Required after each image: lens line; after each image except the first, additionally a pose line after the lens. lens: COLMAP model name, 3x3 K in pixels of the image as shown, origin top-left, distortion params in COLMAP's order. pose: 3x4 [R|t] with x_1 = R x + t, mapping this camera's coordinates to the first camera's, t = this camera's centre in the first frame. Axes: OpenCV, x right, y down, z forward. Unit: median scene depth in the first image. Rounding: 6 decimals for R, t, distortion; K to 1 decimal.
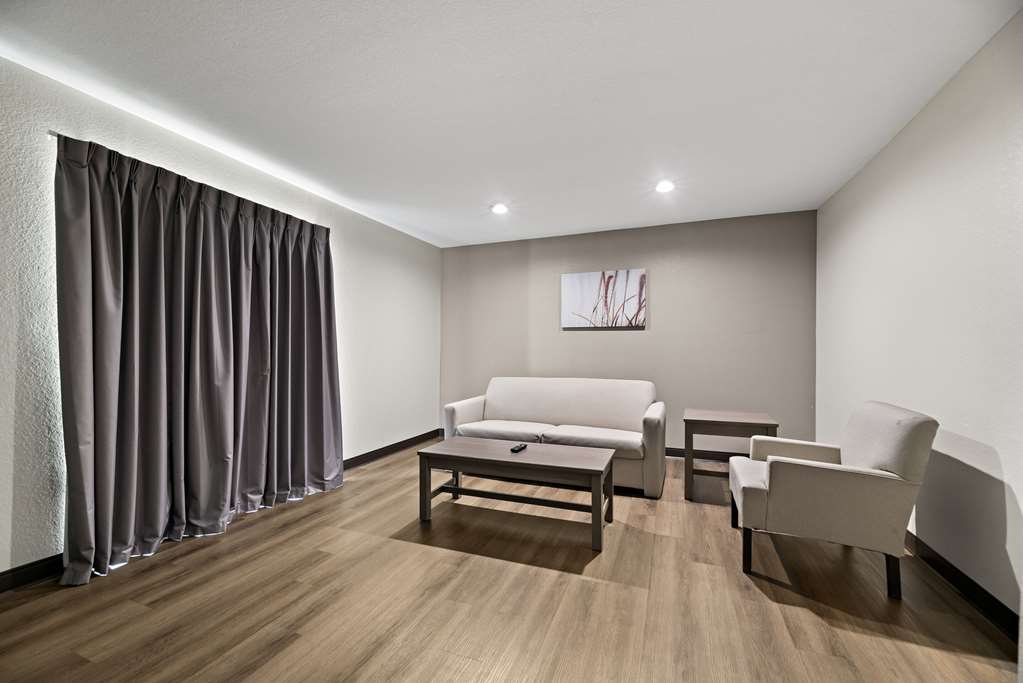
lens RADIAL K [[409.8, 0, 513.5], [0, 409.8, 354.3], [0, 0, 1]] dist [0.000480, -0.000034]
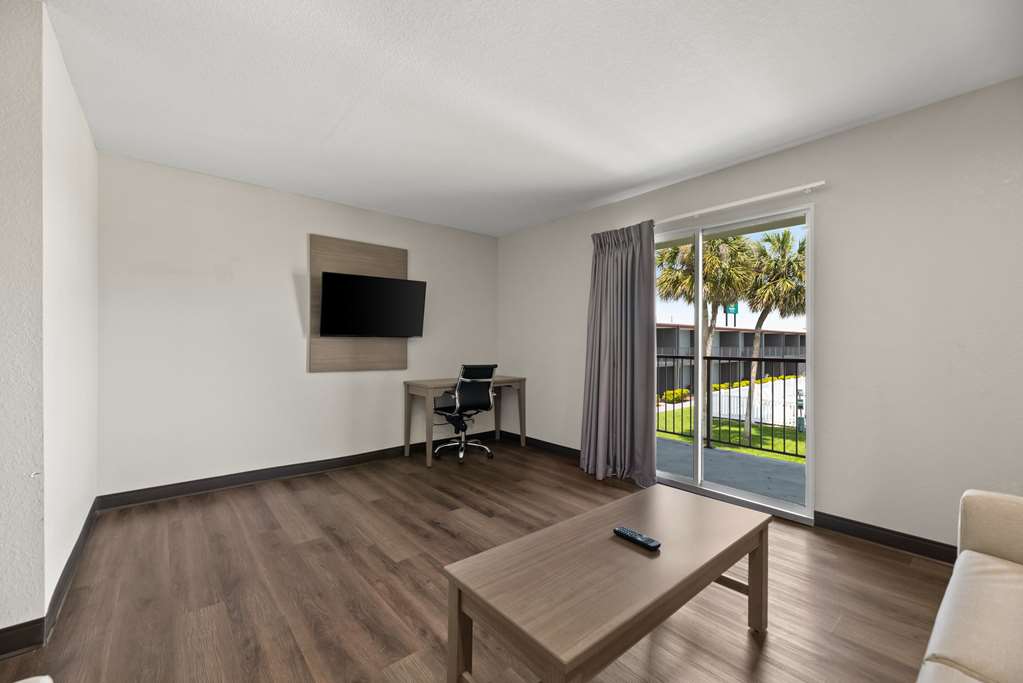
lens RADIAL K [[418.5, 0, 511.5], [0, 418.5, 341.5], [0, 0, 1]] dist [0.000644, -0.000054]
pose [[-0.482264, -0.012193, -0.875941, 0.658341], [-0.010335, 0.999913, -0.008228, -0.012789], [0.875965, 0.005085, -0.482348, 1.328367]]
